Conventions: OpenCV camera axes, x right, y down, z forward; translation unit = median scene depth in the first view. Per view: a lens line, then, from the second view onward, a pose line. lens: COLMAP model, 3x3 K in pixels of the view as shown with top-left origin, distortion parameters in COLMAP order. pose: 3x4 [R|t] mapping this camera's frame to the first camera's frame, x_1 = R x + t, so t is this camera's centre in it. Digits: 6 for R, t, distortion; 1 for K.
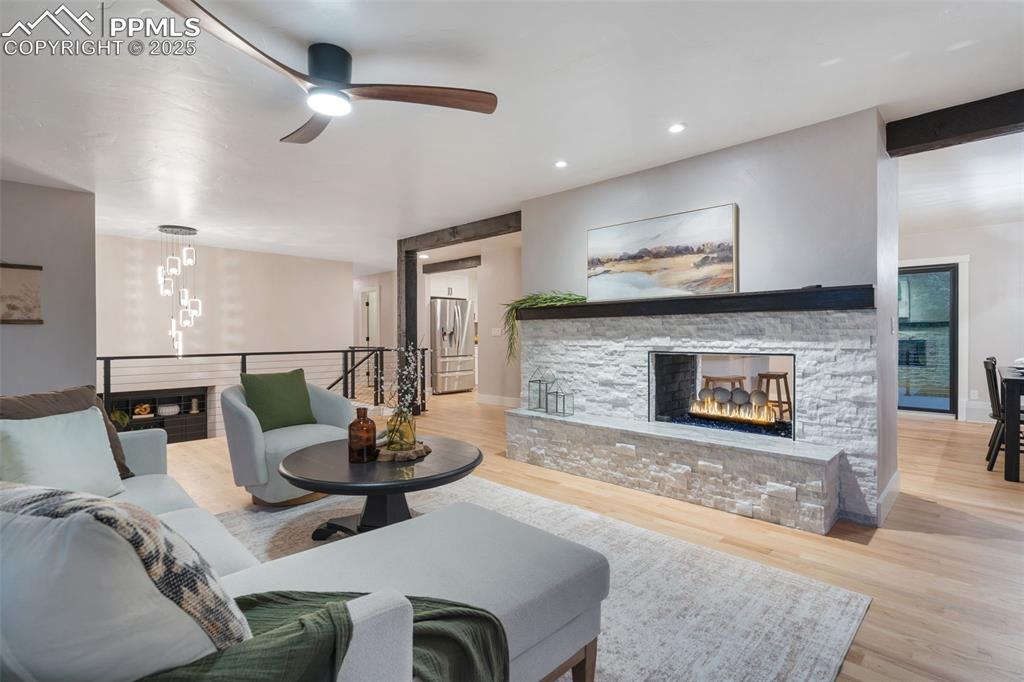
lens RADIAL K [[469.0, 0, 512.7], [0, 469.0, 338.8], [0, 0, 1]] dist [-0.003018, -0.000238]
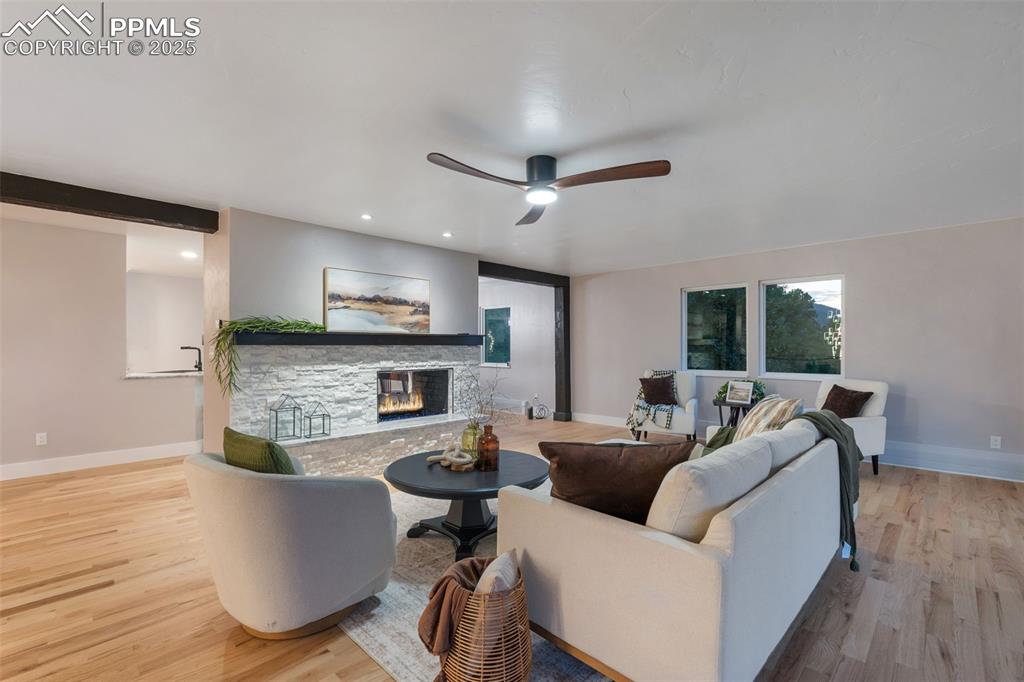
lens RADIAL K [[469.0, 0, 511.3], [0, 469.0, 344.0], [0, 0, 1]] dist [-0.003018, -0.000238]
pose [[0.024663, 0.001456, 0.999695, -1.027278], [0.000231, 0.999999, -0.001462, -0.049384], [-0.999696, 0.000267, 0.024663, 0.572146]]
